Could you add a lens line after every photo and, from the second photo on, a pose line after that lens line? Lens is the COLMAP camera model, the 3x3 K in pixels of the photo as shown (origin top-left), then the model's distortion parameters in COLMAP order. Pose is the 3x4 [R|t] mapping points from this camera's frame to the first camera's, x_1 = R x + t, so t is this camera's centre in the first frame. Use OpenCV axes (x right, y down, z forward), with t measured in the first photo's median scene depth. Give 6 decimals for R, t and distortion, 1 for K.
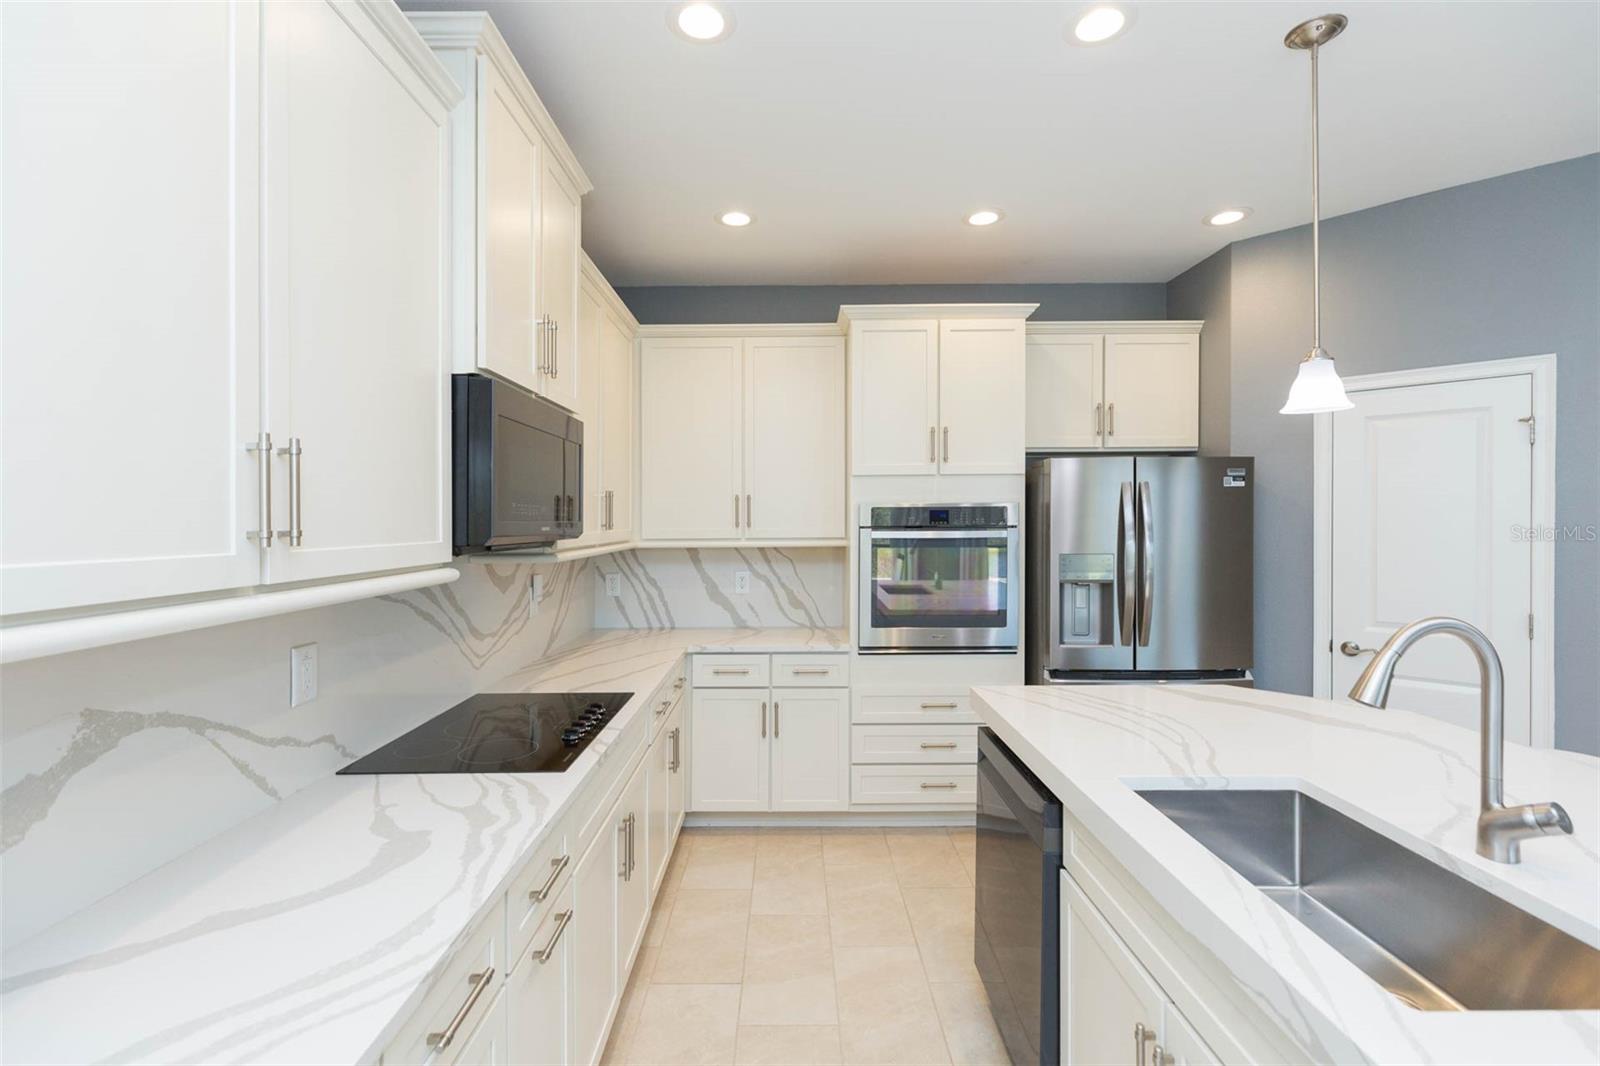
lens RADIAL K [[733.3, 0, 816.4], [0, 733.3, 535.7], [0, 0, 1]] dist [0.002658, -0.000625]
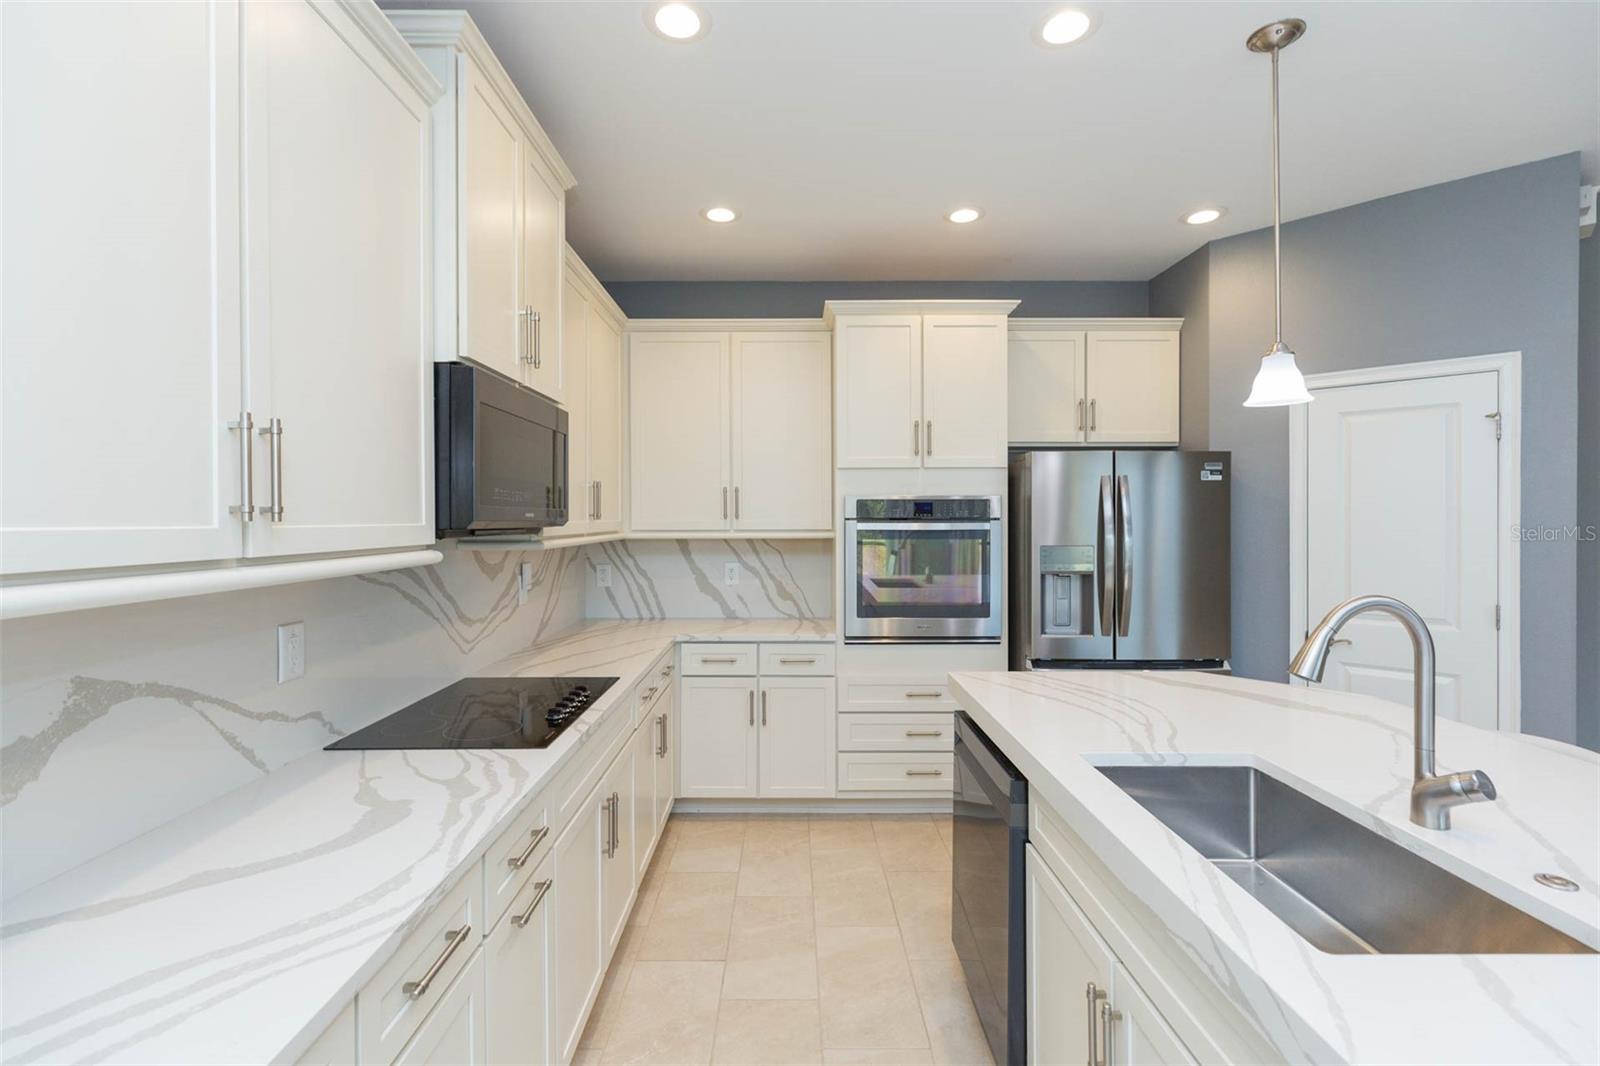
lens RADIAL K [[730.1, 0, 822.5], [0, 730.1, 538.9], [0, 0, 1]] dist [0.000662, 0.000073]
pose [[0.999970, 0.002129, 0.007508, 0.020567], [-0.002176, 0.999978, 0.006322, 0.010140], [-0.007494, -0.006338, 0.999952, -0.016323]]
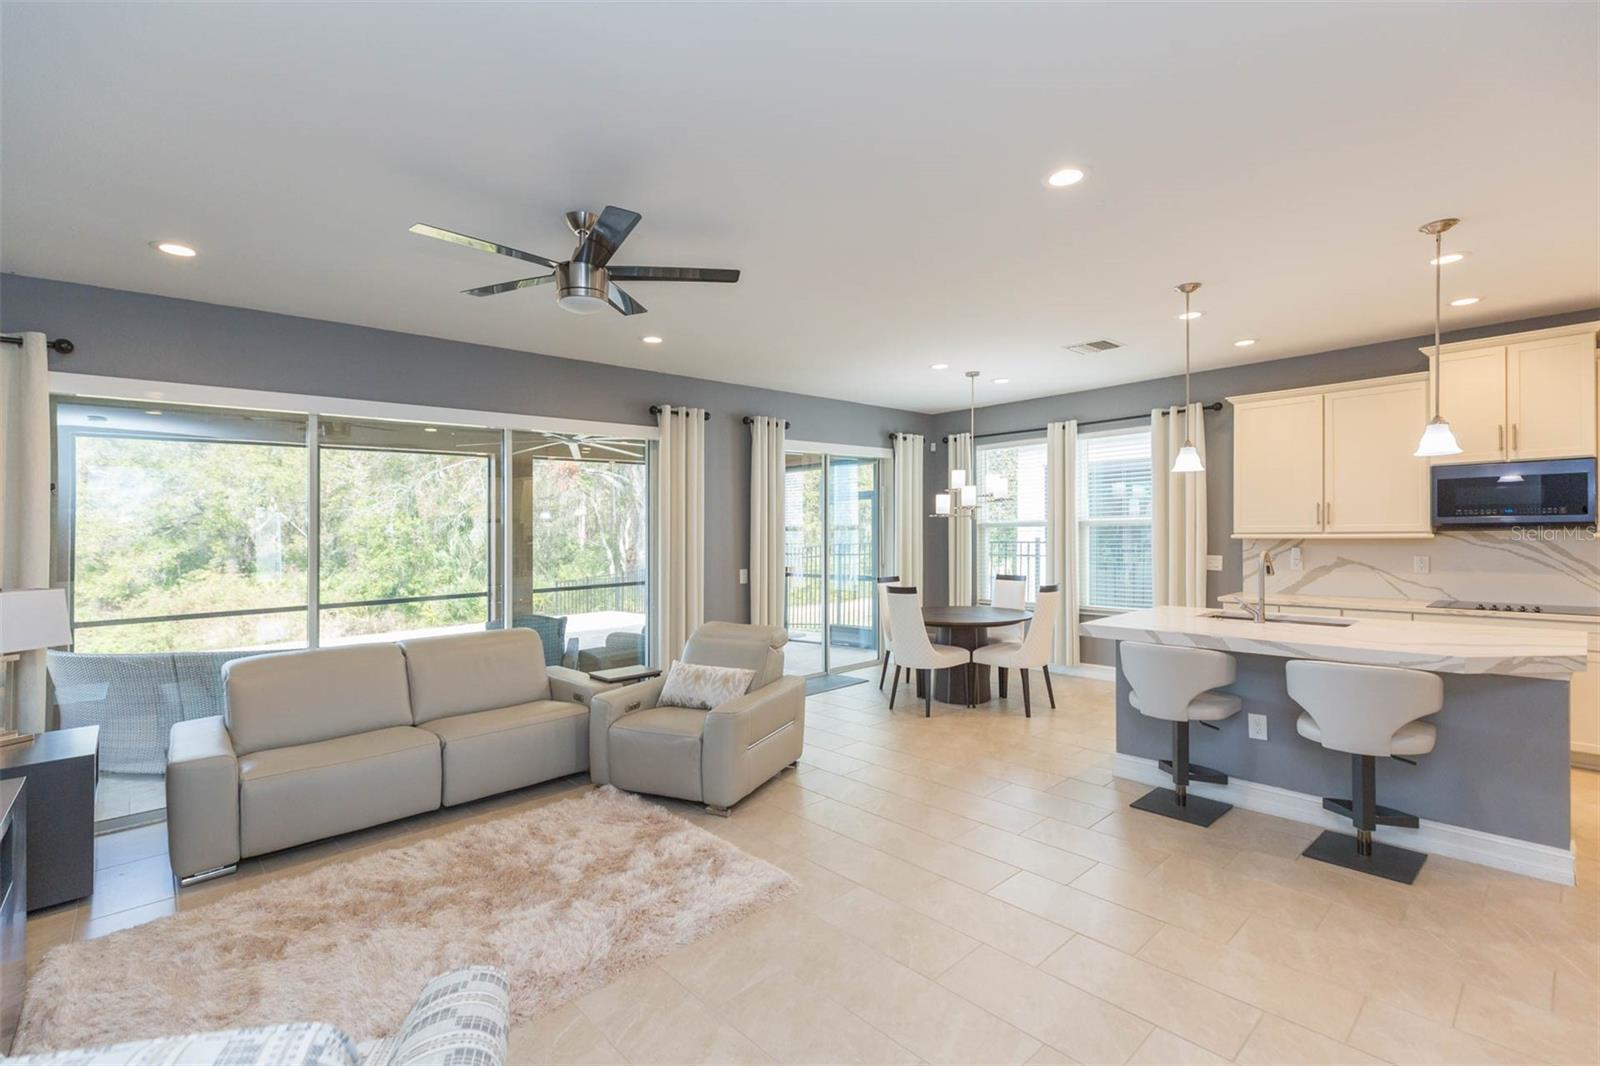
lens RADIAL K [[706.0, 0, 809.1], [0, 706.0, 534.4], [0, 0, 1]] dist [0.000360, 0.000190]
pose [[-0.753411, 0.022636, -0.657160, 1.635505], [0.006898, 0.999624, 0.026524, -0.023351], [0.657514, 0.015450, -0.753284, 0.747055]]
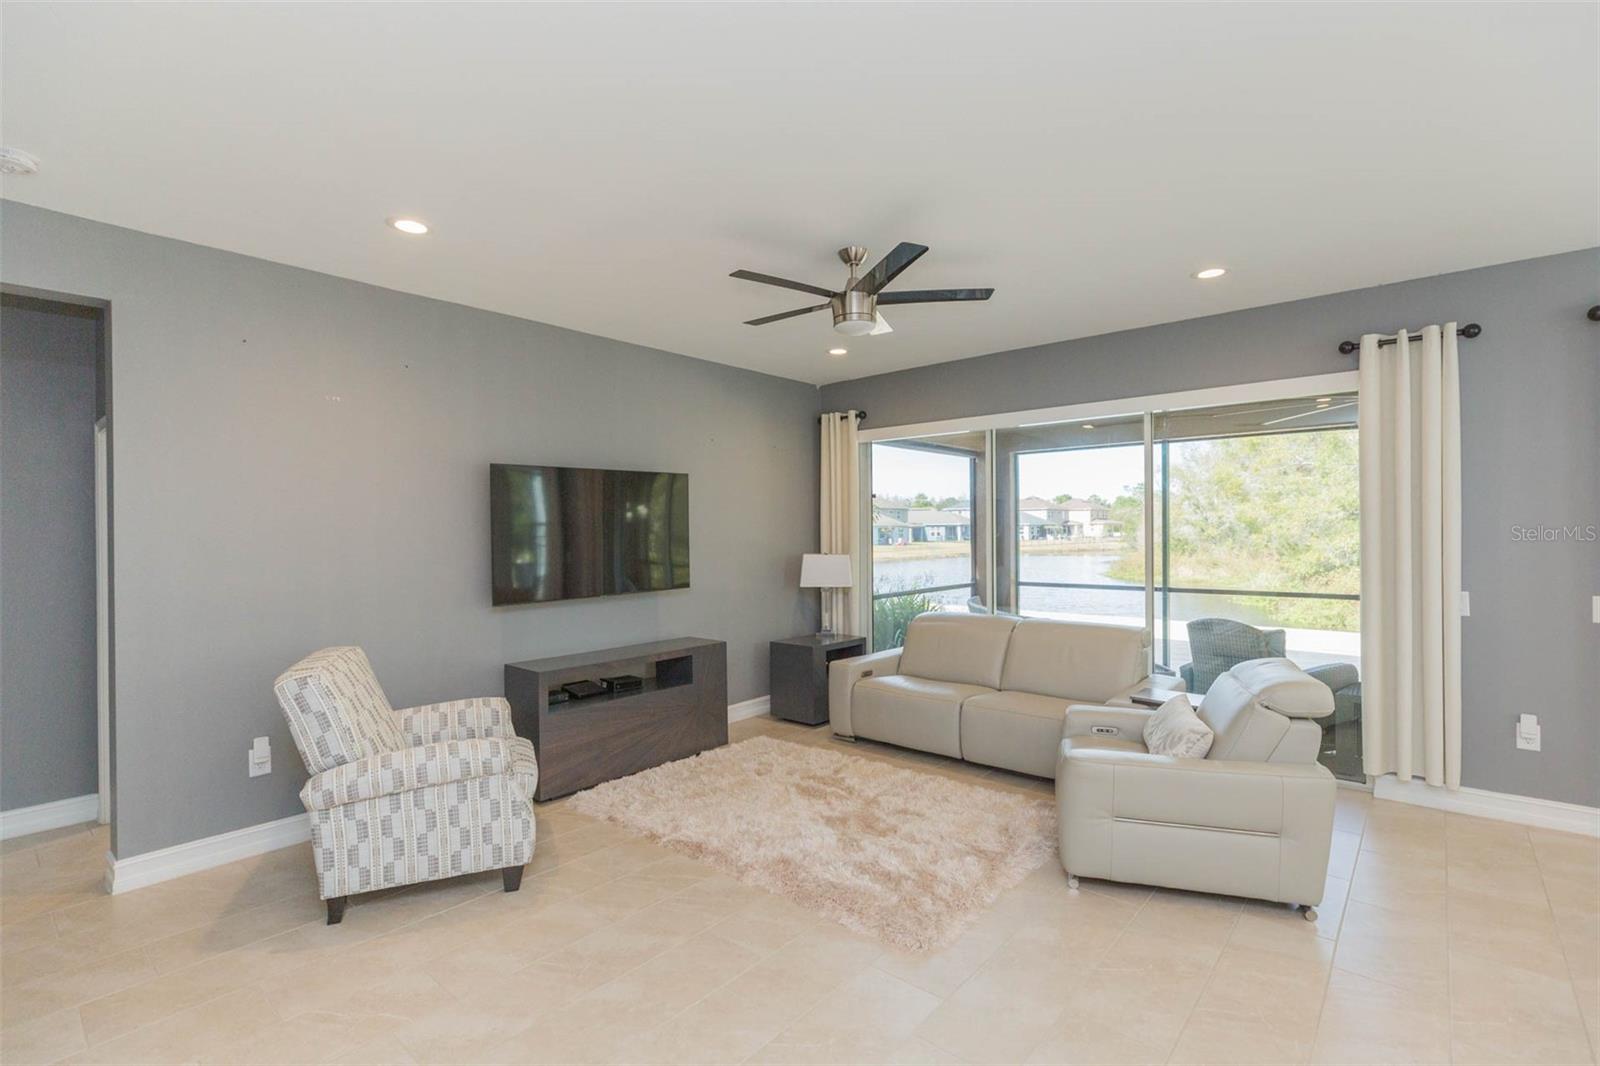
lens RADIAL K [[733.3, 0, 816.4], [0, 733.3, 535.7], [0, 0, 1]] dist [0.002658, -0.000625]
pose [[-0.750645, 0.005142, 0.660685, 0.641437], [0.026752, 0.999386, 0.022617, -0.019273], [-0.660163, 0.034652, -0.750322, 0.719611]]
